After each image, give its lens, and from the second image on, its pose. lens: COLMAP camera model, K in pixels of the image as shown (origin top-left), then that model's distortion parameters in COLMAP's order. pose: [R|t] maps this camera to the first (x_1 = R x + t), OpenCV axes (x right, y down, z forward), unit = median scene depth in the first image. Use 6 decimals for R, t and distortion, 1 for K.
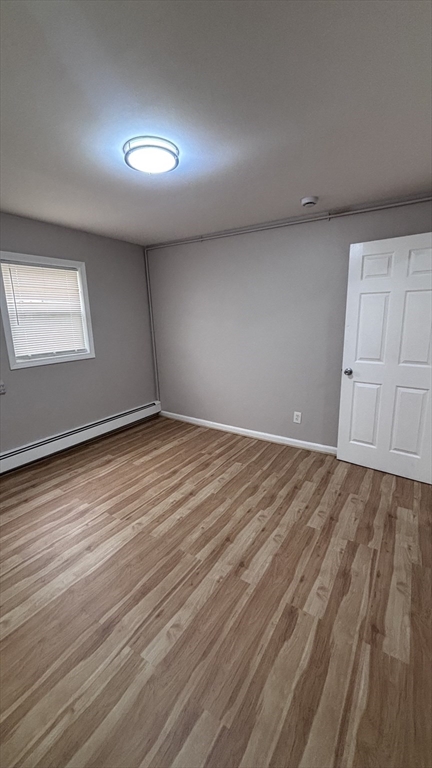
lens RADIAL K [[312.1, 0, 218.5], [0, 312.1, 384.8], [0, 0, 1]] dist [0.001128, 0.000491]
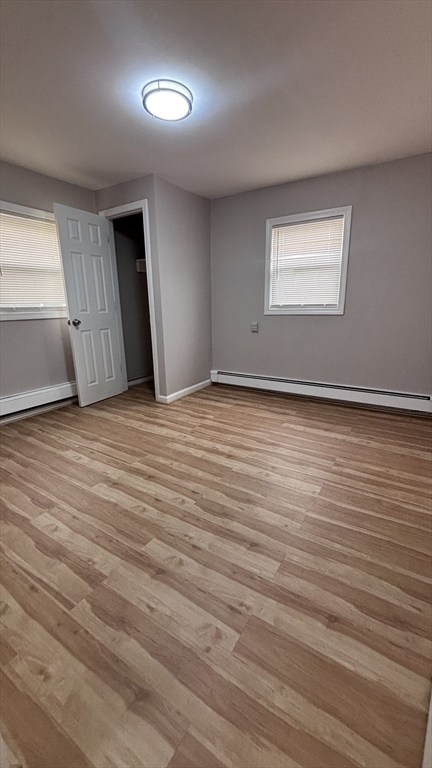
lens RADIAL K [[312.1, 0, 218.5], [0, 312.1, 384.8], [0, 0, 1]] dist [0.001128, 0.000491]
pose [[-0.002836, 0.266670, -0.963784, 0.801559], [-0.211698, 0.941783, 0.261206, -0.084746], [0.977331, 0.204772, 0.053783, 0.951692]]
